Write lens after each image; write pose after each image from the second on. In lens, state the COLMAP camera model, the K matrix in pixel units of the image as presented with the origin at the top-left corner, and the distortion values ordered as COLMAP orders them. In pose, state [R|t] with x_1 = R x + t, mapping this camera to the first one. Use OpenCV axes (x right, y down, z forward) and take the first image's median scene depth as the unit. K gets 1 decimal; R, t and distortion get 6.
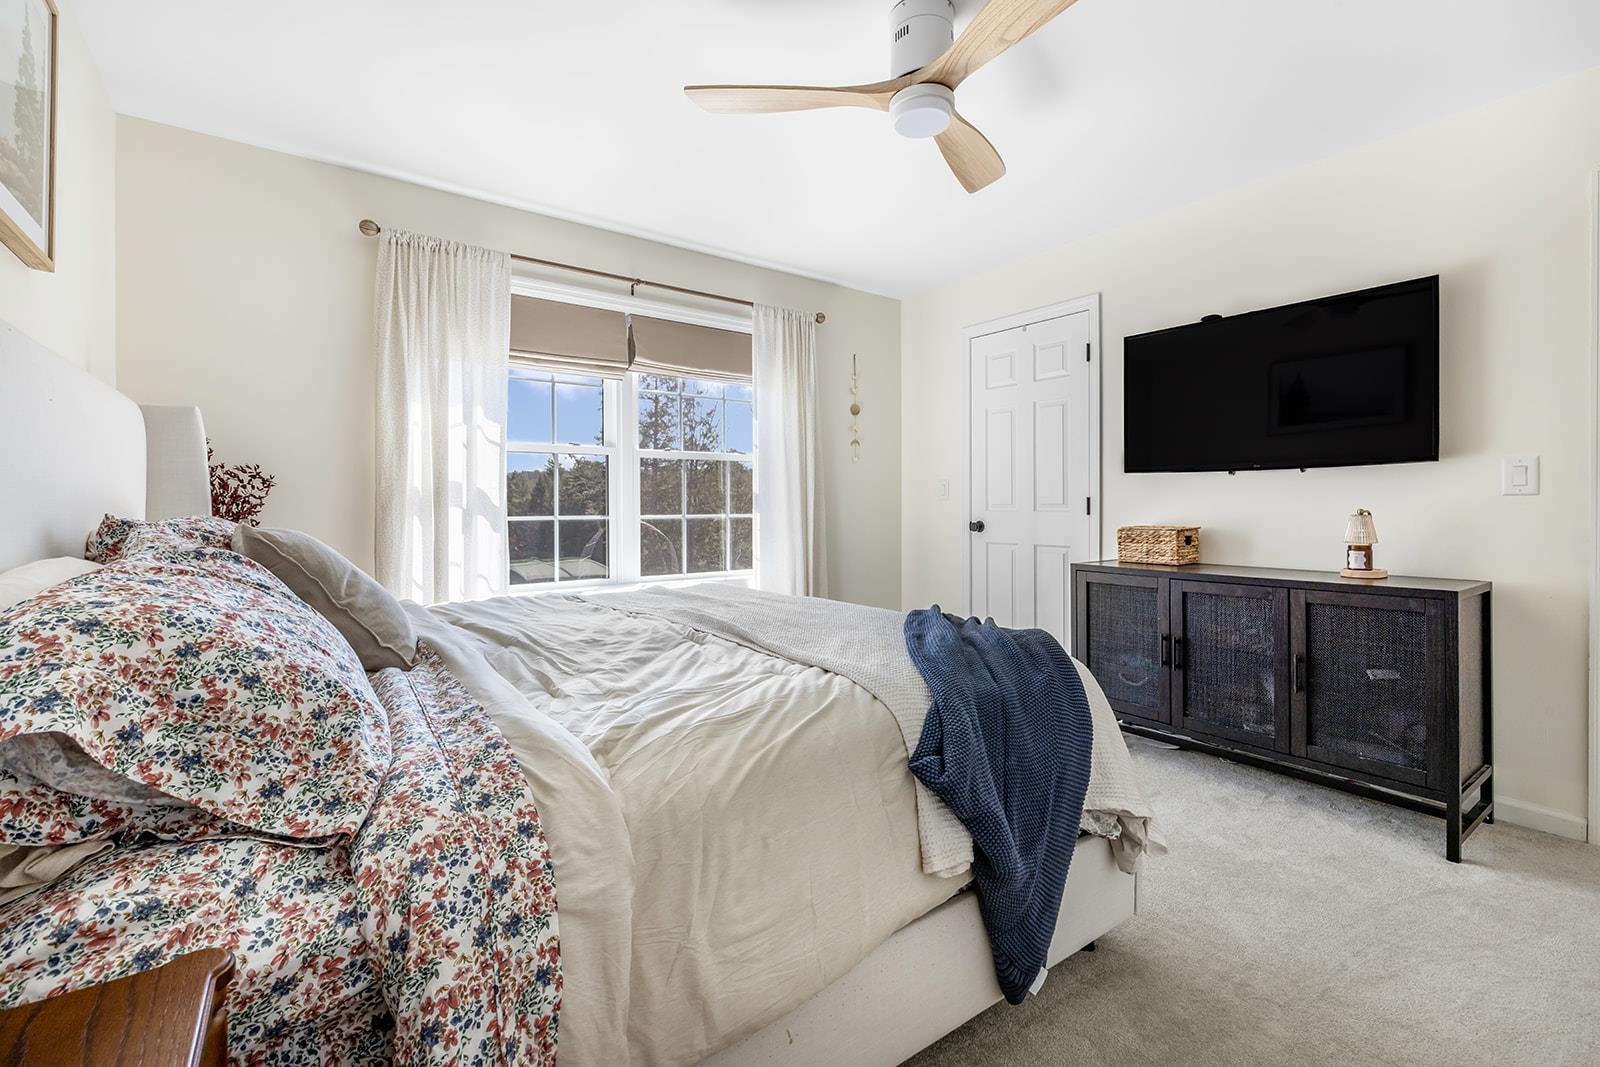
lens RADIAL K [[703.6, 0, 796.6], [0, 703.6, 489.6], [0, 0, 1]] dist [-0.000050, 0.000013]
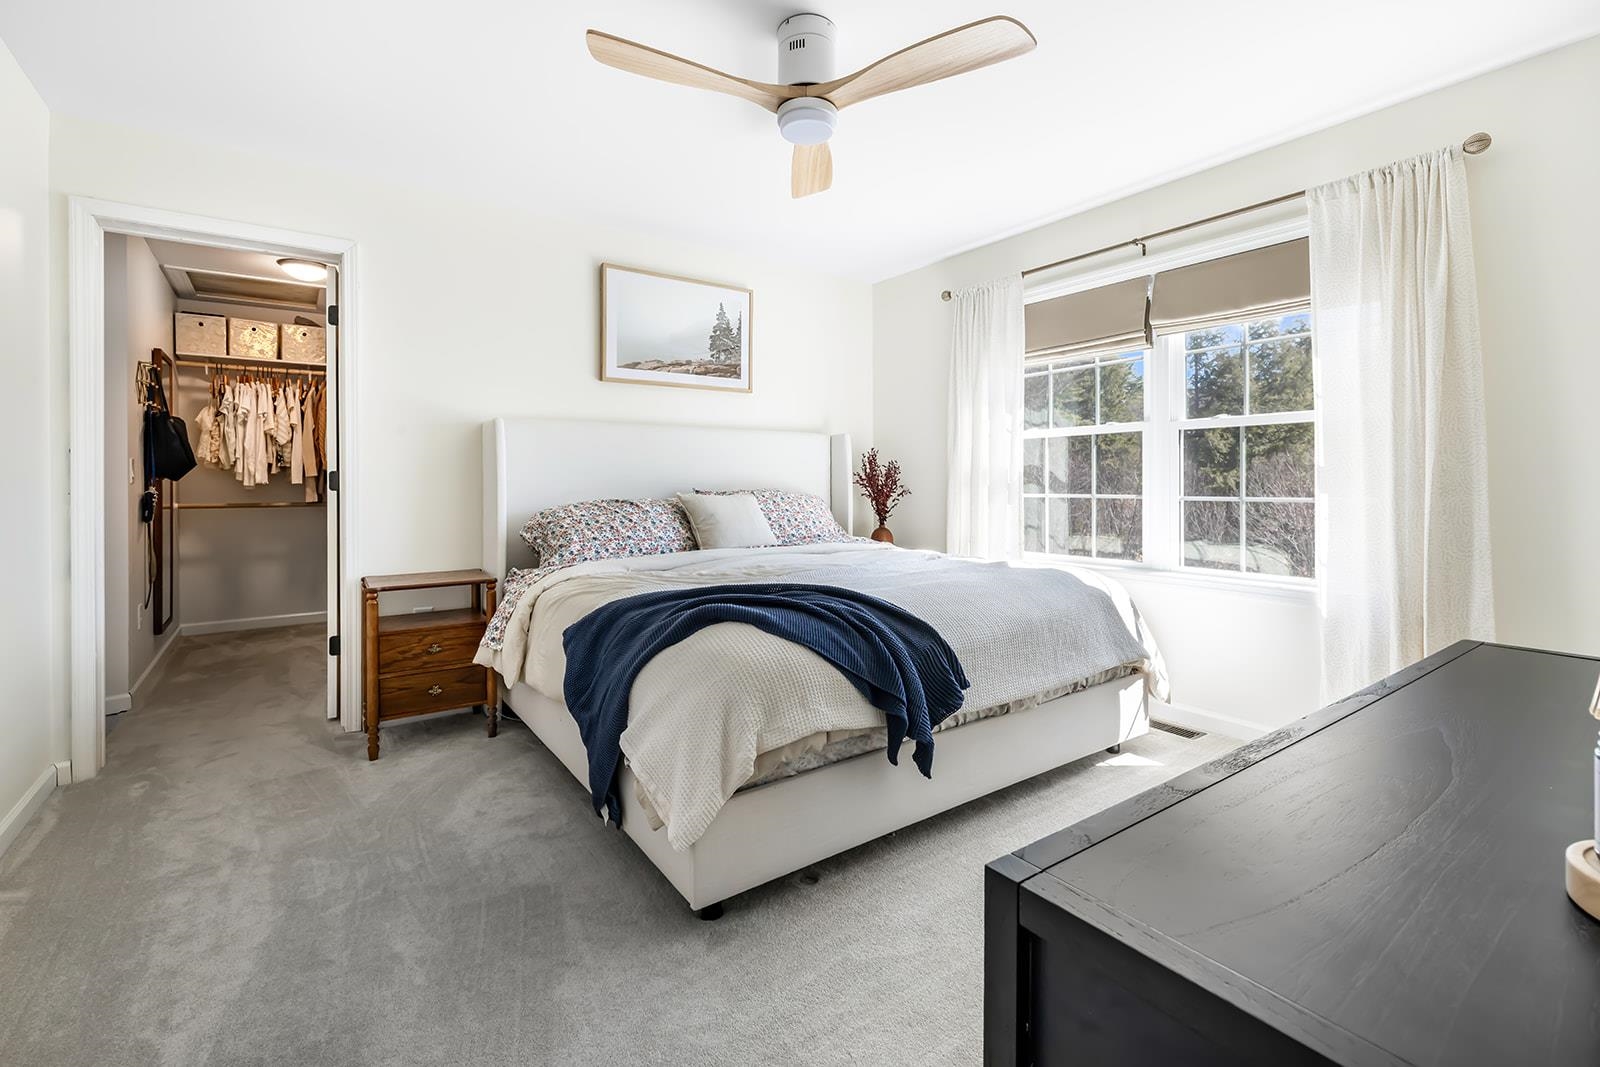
lens RADIAL K [[703.6, 0, 796.6], [0, 703.6, 489.6], [0, 0, 1]] dist [-0.000050, 0.000013]
pose [[-0.013452, 0.006978, -0.999885, 0.679070], [0.011807, 0.999907, 0.006820, 0.017523], [0.999840, -0.011714, -0.013534, 0.543972]]
